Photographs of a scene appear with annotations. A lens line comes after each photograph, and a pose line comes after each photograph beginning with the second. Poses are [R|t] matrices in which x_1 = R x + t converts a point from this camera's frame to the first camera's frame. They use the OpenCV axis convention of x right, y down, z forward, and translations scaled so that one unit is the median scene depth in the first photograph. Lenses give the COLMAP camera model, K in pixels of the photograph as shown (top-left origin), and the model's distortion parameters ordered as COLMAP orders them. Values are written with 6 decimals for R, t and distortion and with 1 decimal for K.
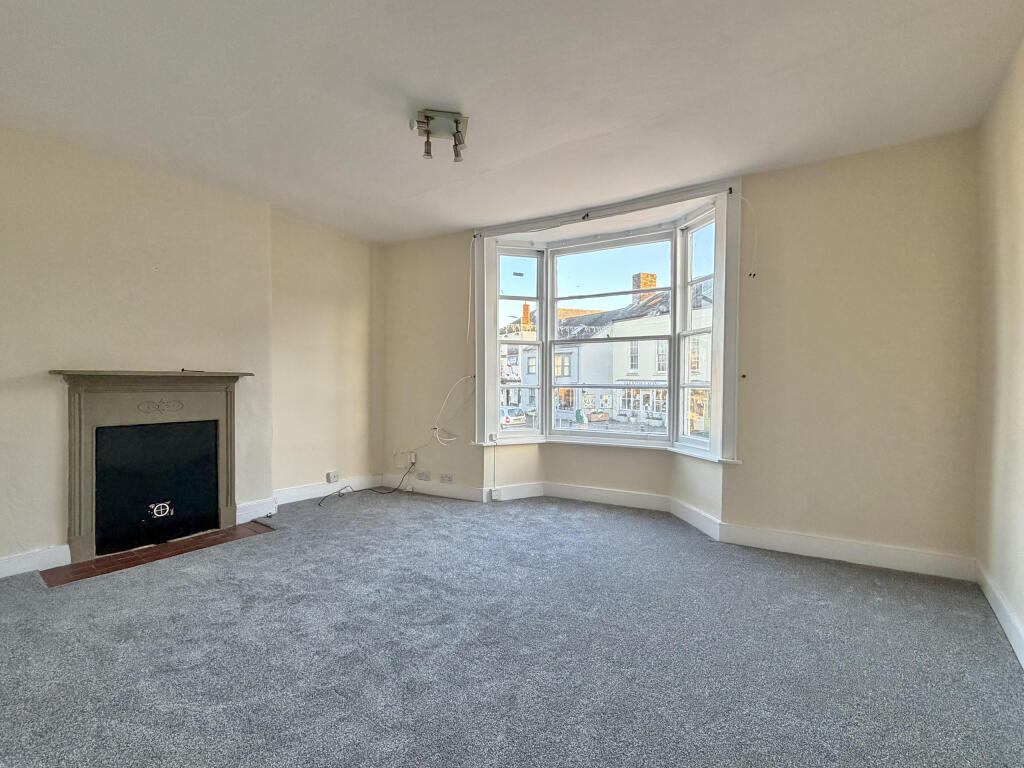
lens RADIAL K [[475.1, 0, 511.9], [0, 475.1, 386.5], [0, 0, 1]] dist [-0.000411, -0.000278]
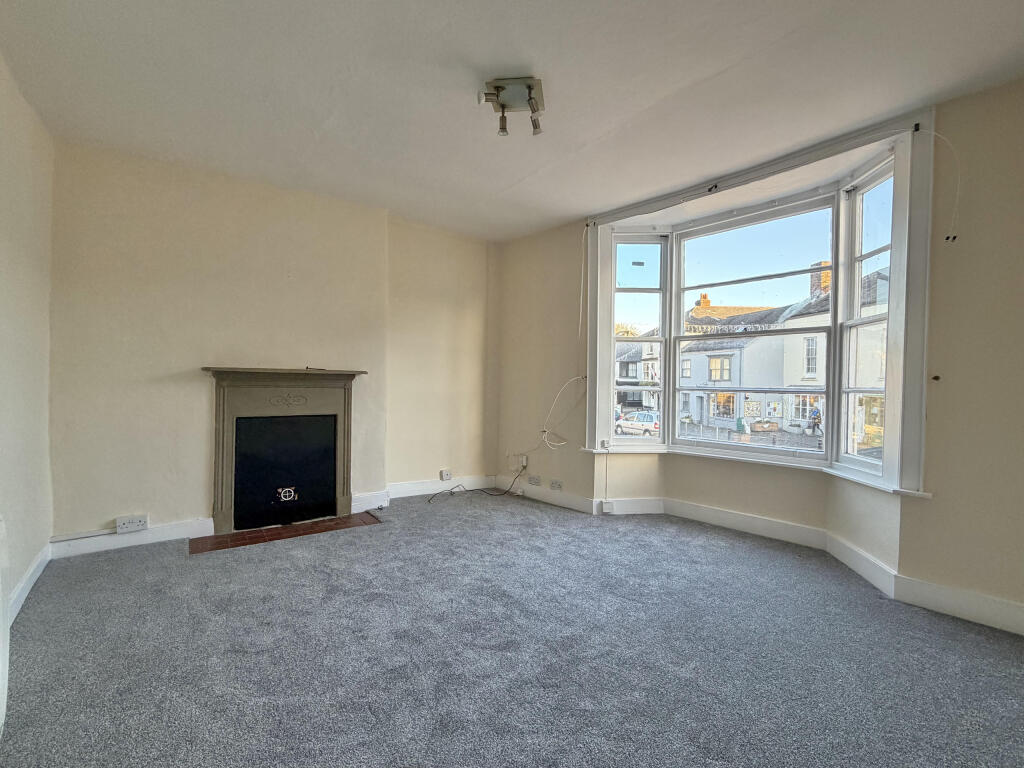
lens RADIAL K [[475.1, 0, 511.9], [0, 475.1, 386.1], [0, 0, 1]] dist [-0.000411, -0.000278]
pose [[0.950611, 0.013459, -0.310093, 0.091242], [-0.015916, 0.999859, -0.005394, 0.004939], [0.309976, 0.010063, 0.950691, 0.100373]]
